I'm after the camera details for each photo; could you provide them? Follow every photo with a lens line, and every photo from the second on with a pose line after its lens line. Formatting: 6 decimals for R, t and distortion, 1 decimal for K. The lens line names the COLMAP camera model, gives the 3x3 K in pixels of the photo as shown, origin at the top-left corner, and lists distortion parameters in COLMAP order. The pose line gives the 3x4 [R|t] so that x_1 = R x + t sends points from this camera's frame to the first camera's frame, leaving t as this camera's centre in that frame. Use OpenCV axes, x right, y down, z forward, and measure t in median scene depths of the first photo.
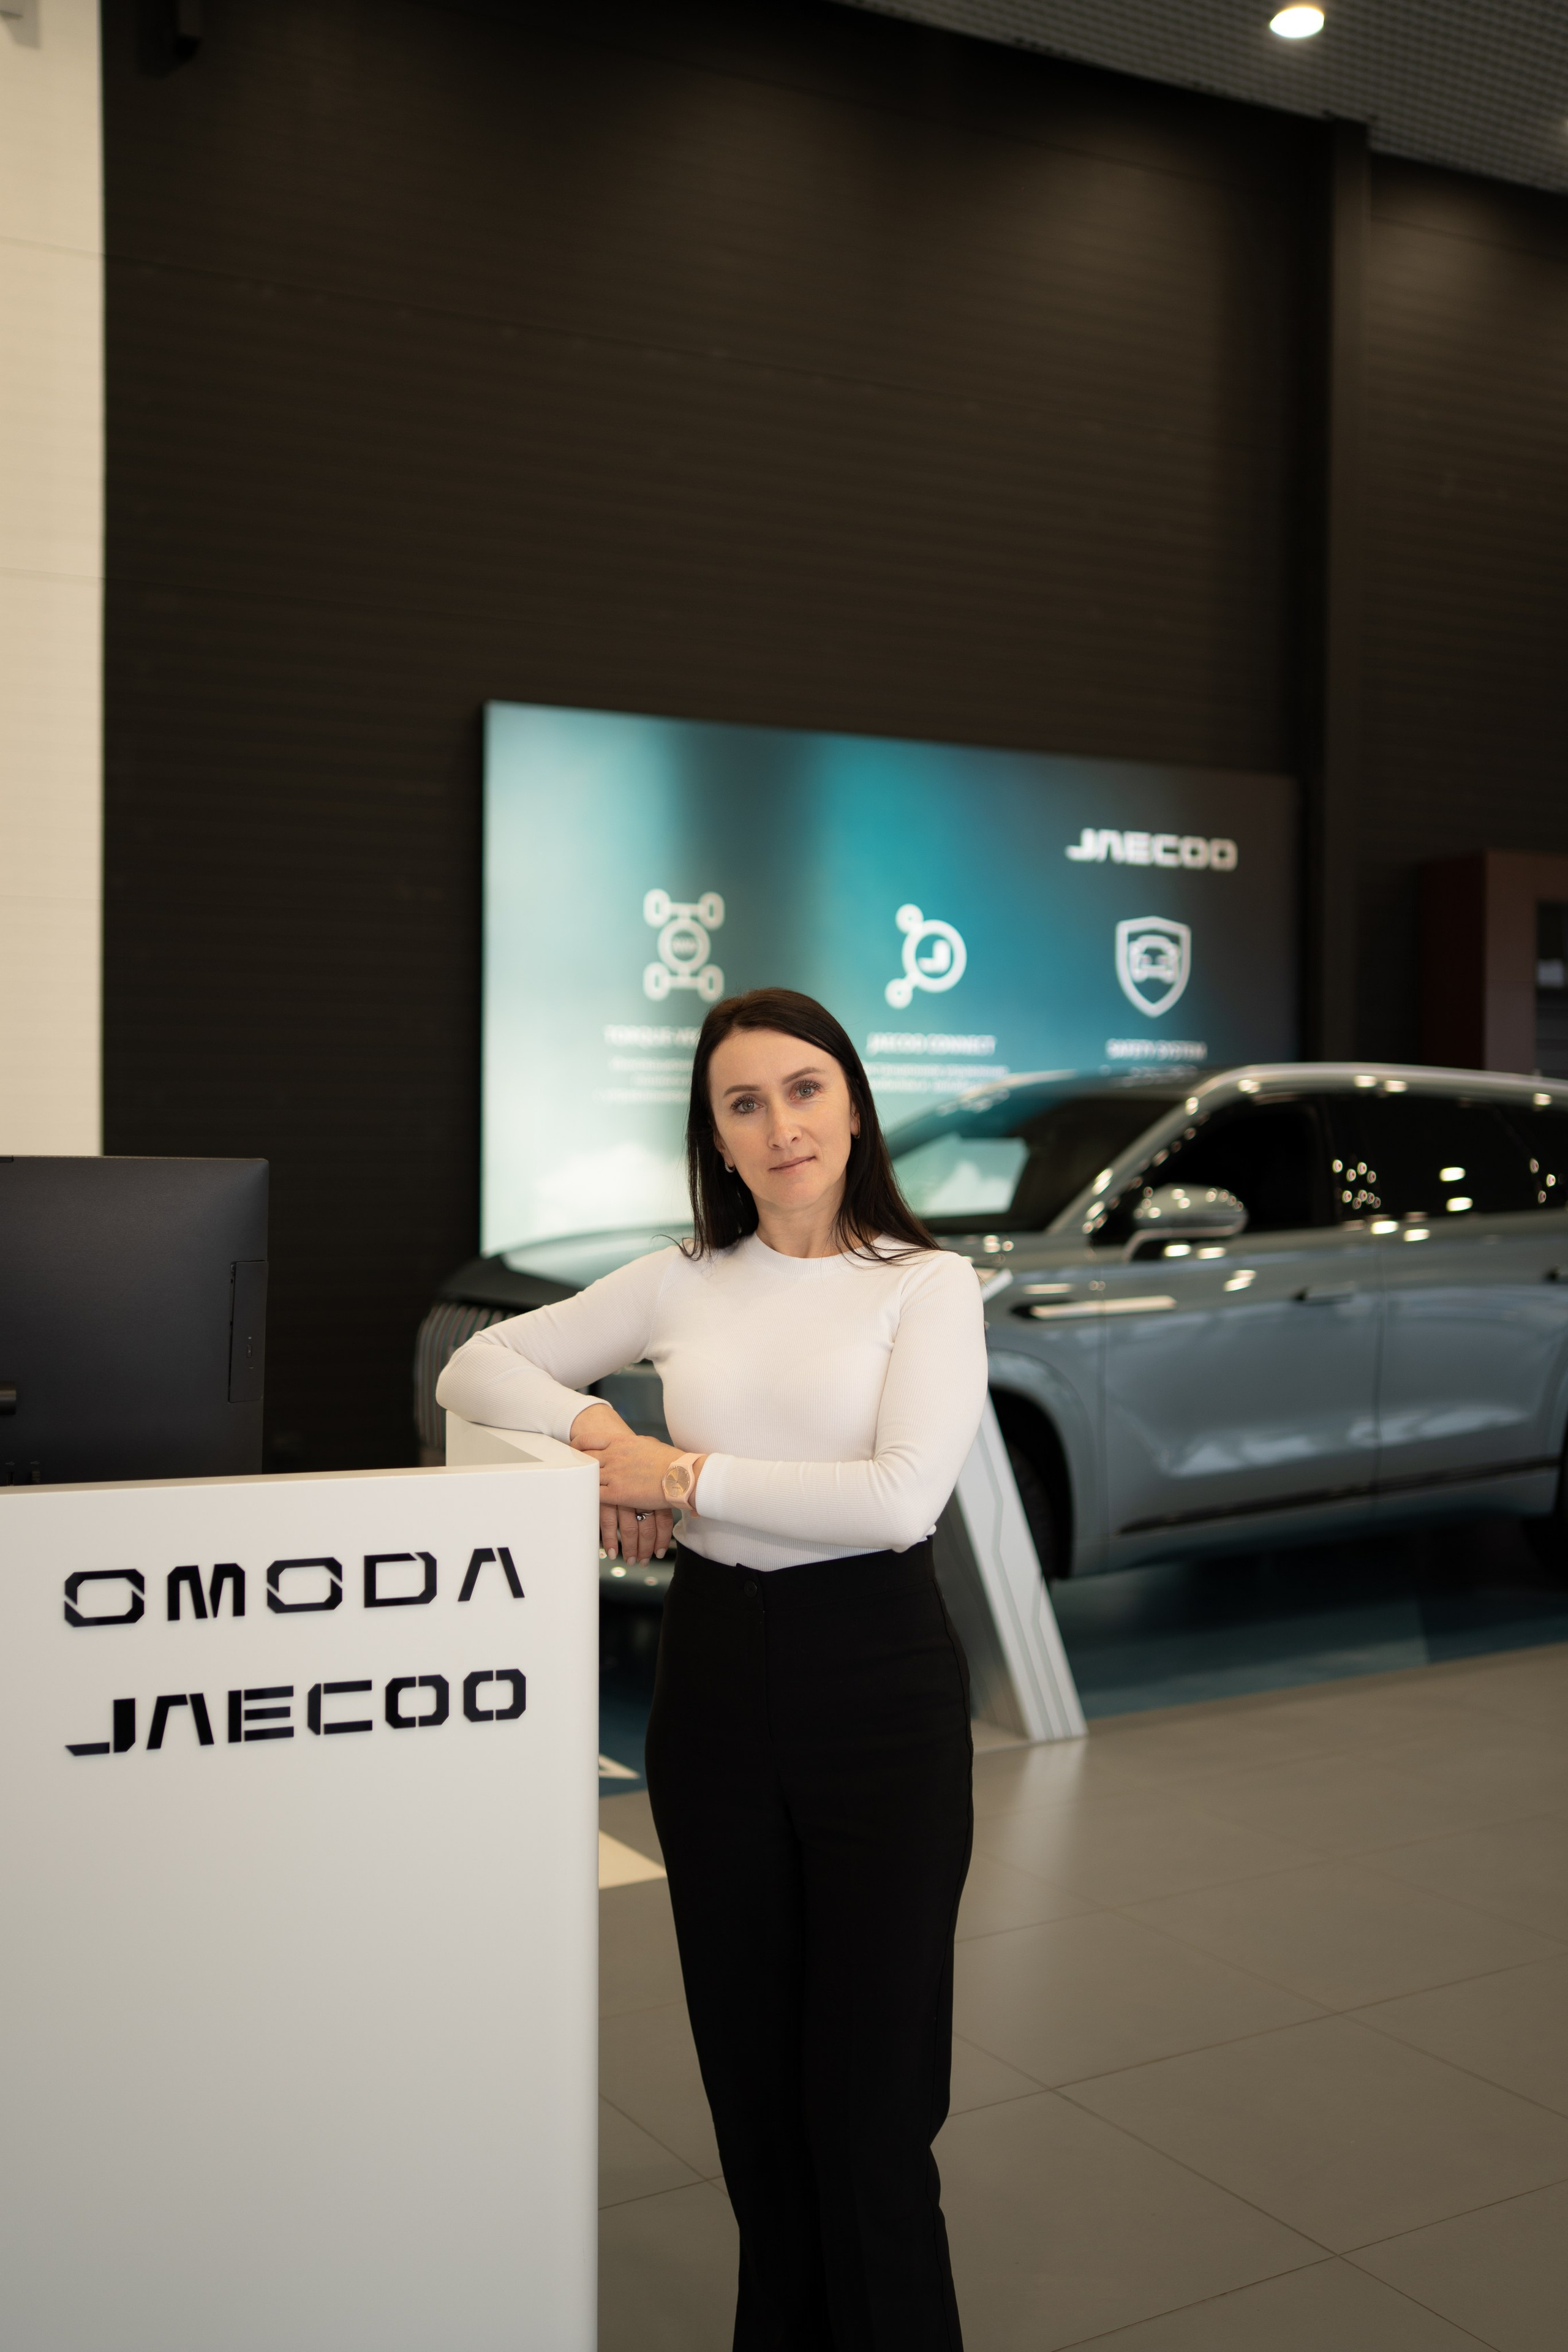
lens RADIAL K [[2298.0, 0, 812.1], [0, 2298.0, 1155.1], [0, 0, 1]] dist [-0.054298, 0.219246]
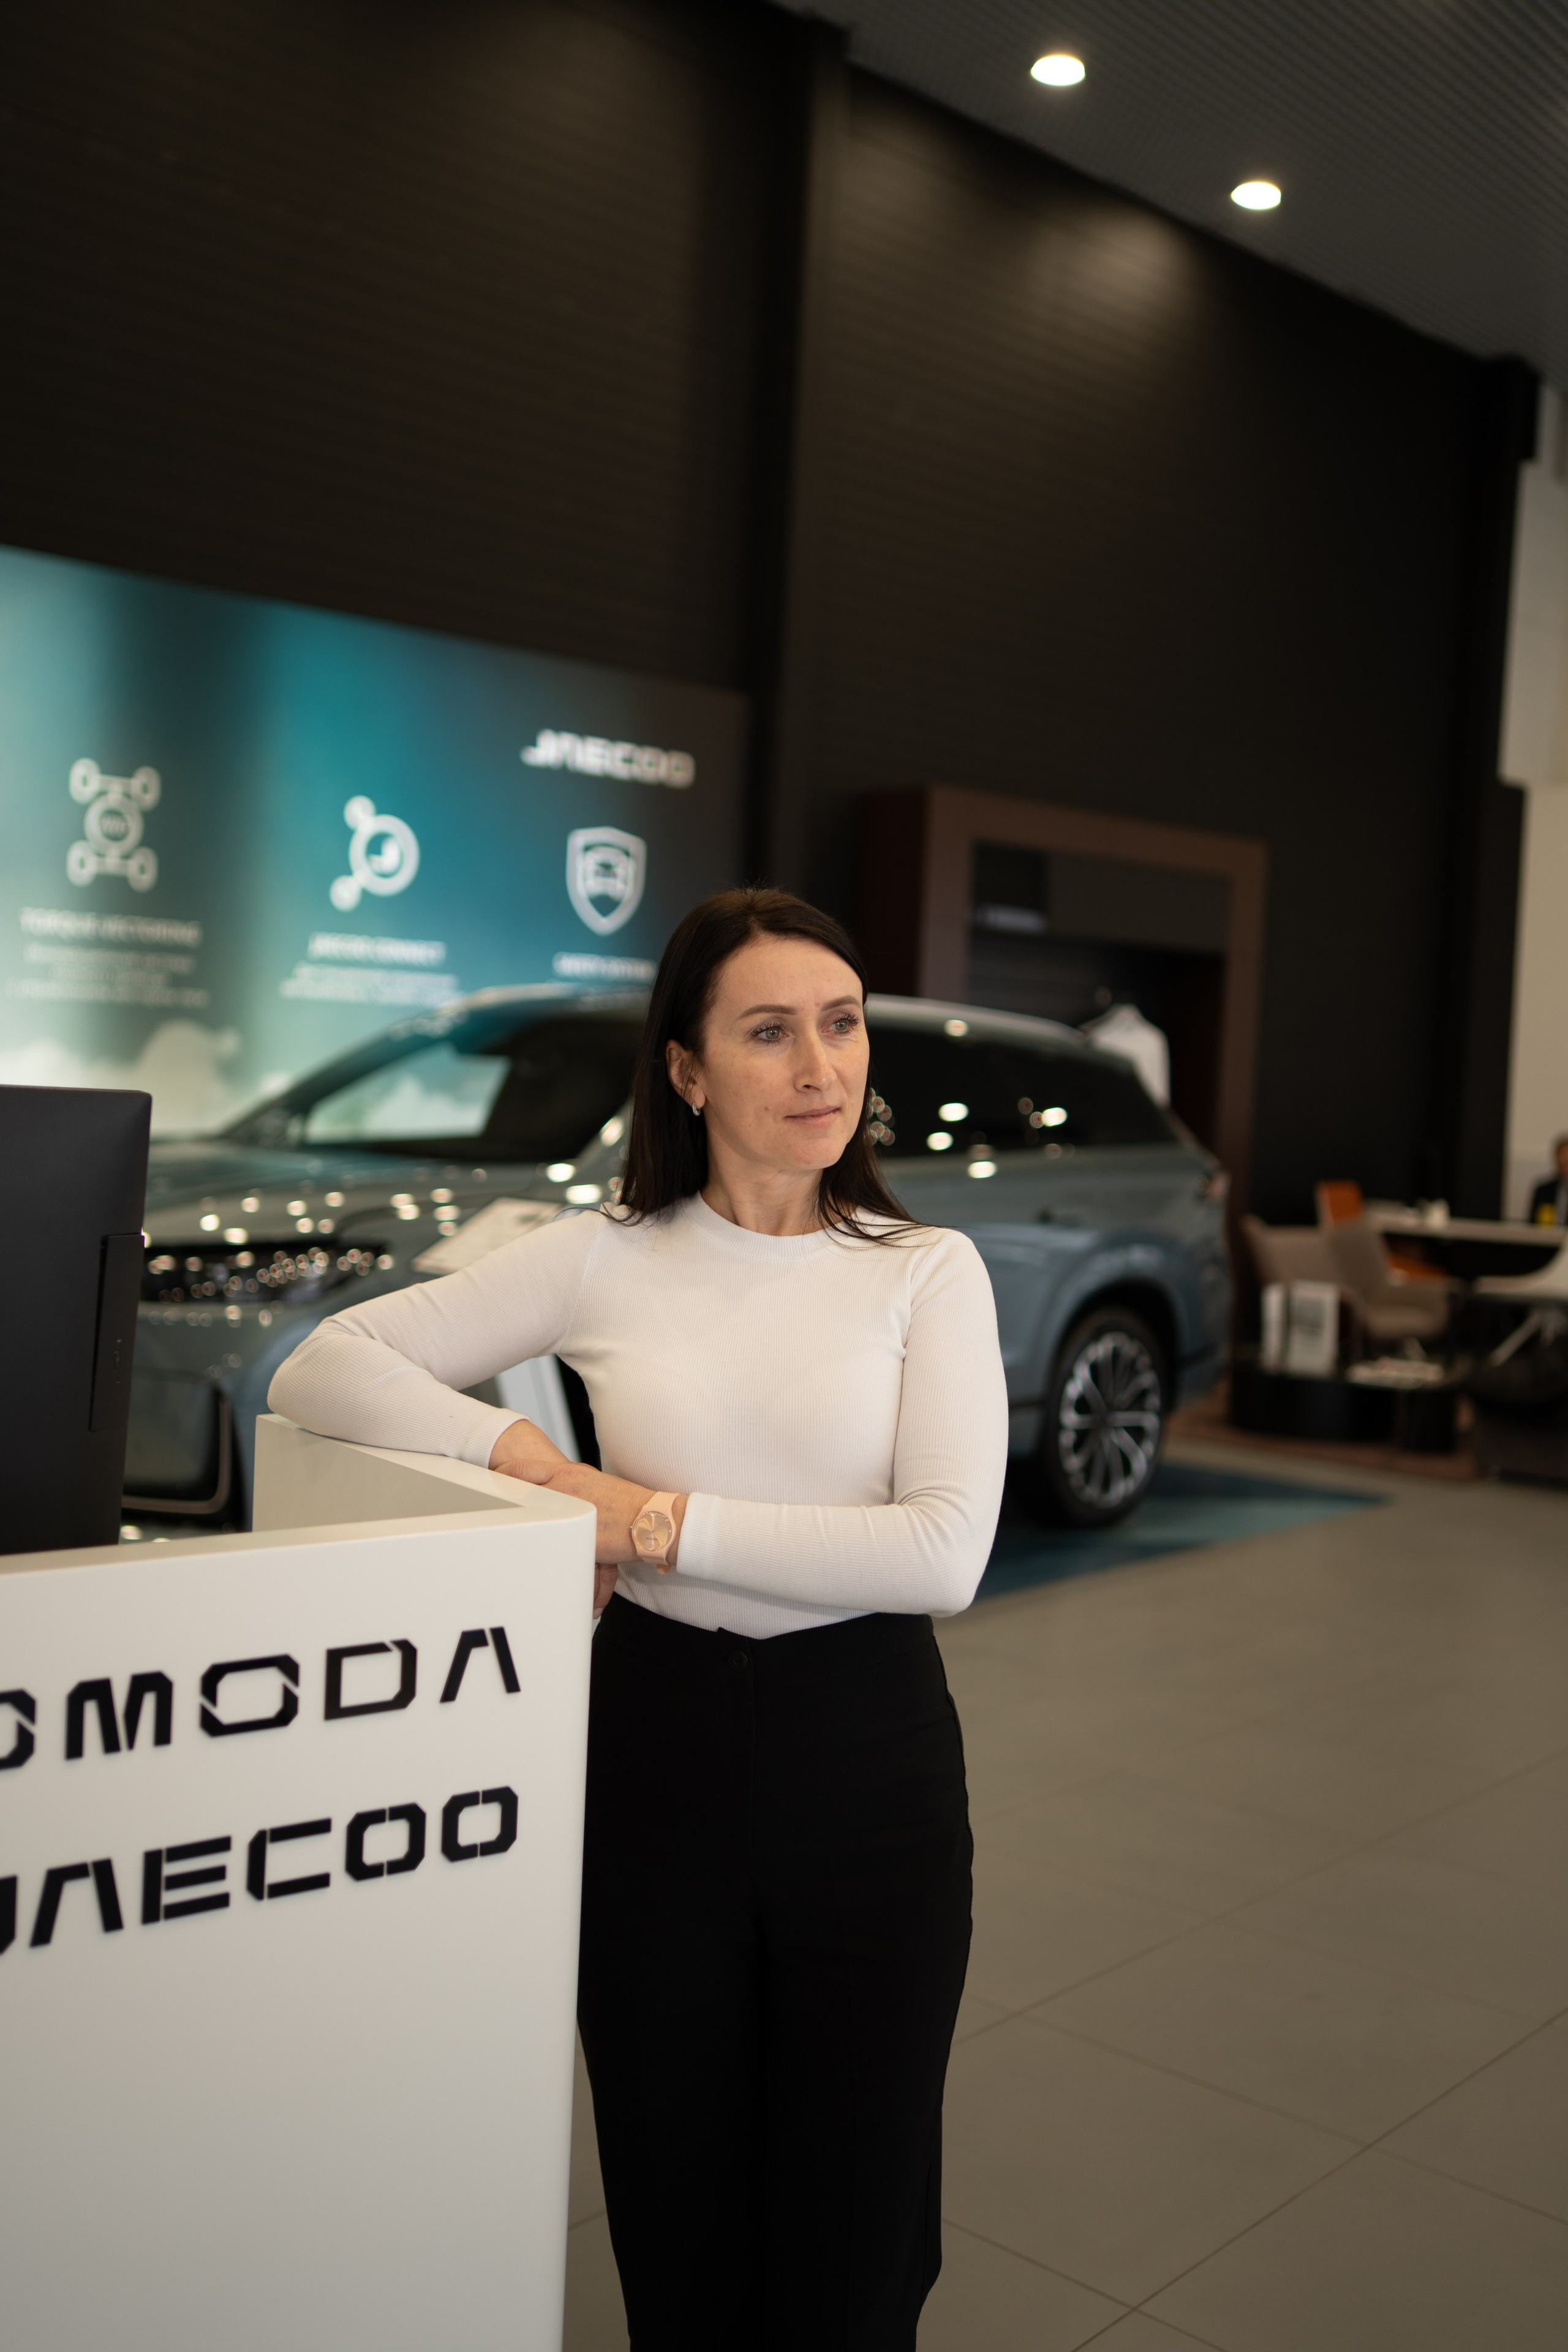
lens RADIAL K [[2298.0, 0, 812.1], [0, 2298.0, 1155.1], [0, 0, 1]] dist [-0.054298, 0.219246]
pose [[0.953588, 0.028683, 0.299745, -0.079383], [-0.040313, 0.998652, 0.032686, -0.003468], [-0.298404, -0.043252, 0.953459, 0.078517]]
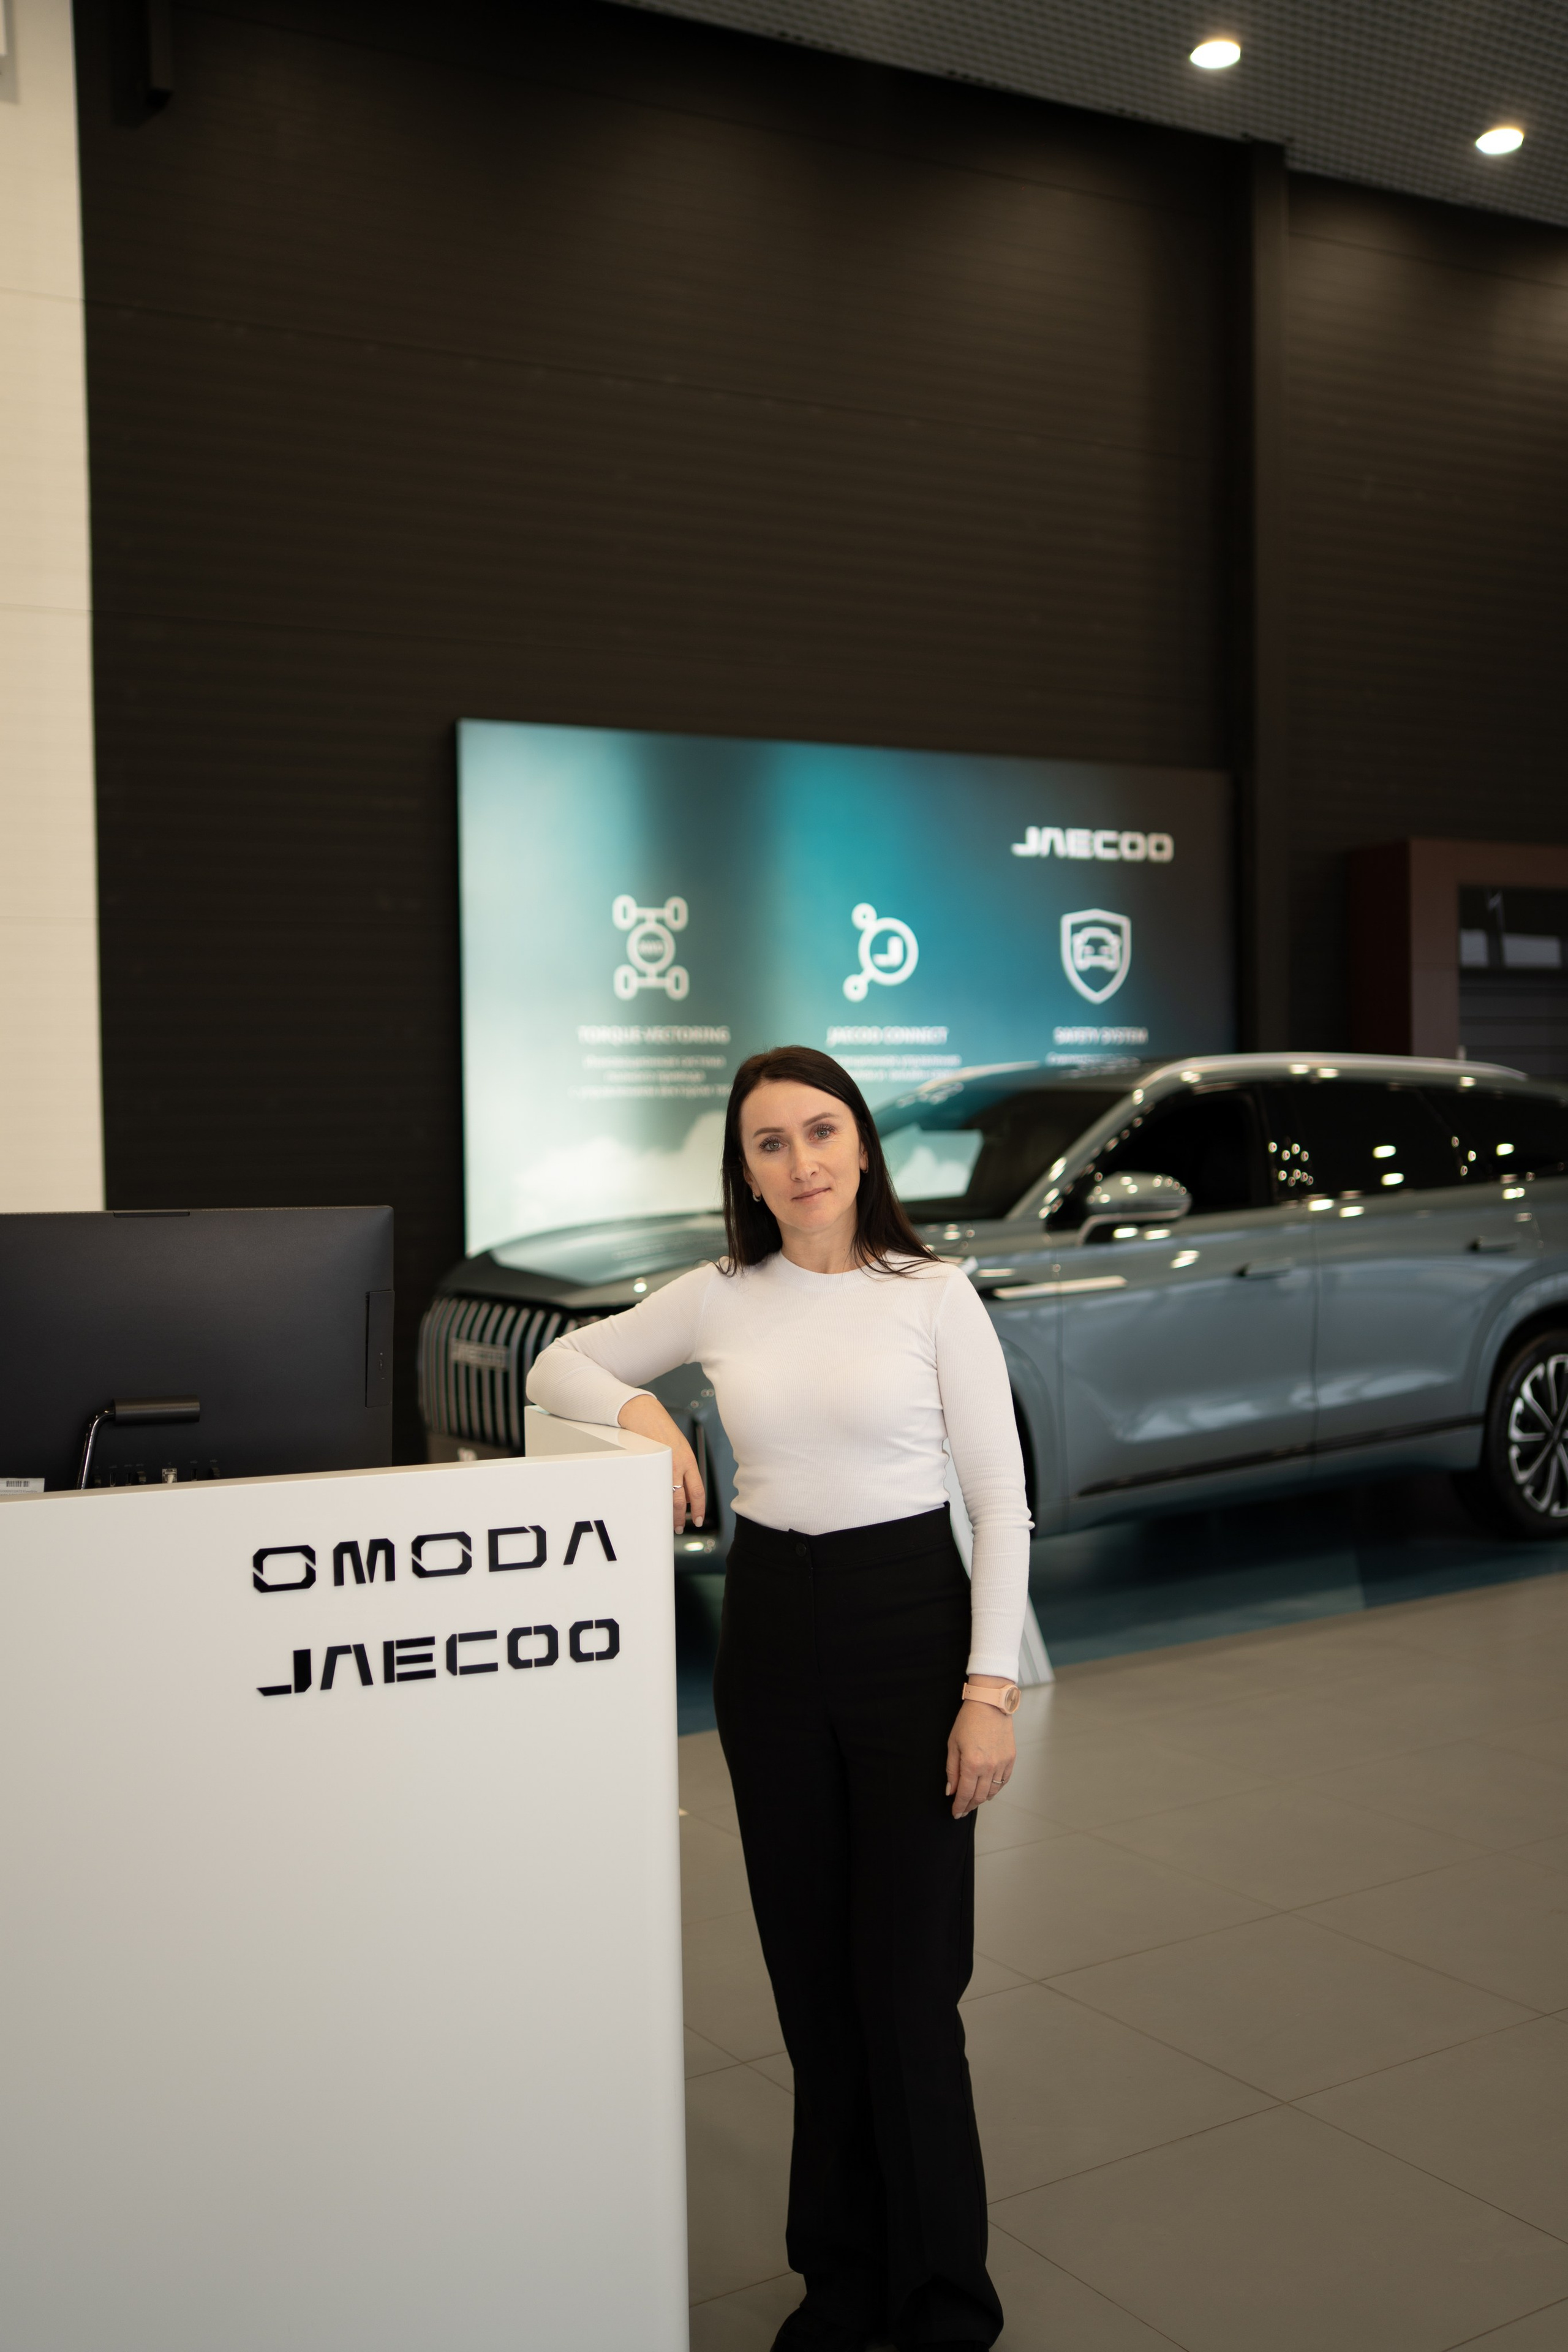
lens RADIAL K [[2298.0, 0, 812.1], [0, 2298.0, 1155.1], [0, 0, 1]] dist [-0.054298, 0.219246]
pose [[0.999460, -0.020892, 0.025357, -0.014210], [0.020564, 0.999702, 0.013123, -0.011459], [-0.025624, -0.012595, 0.999592, -0.068528]]
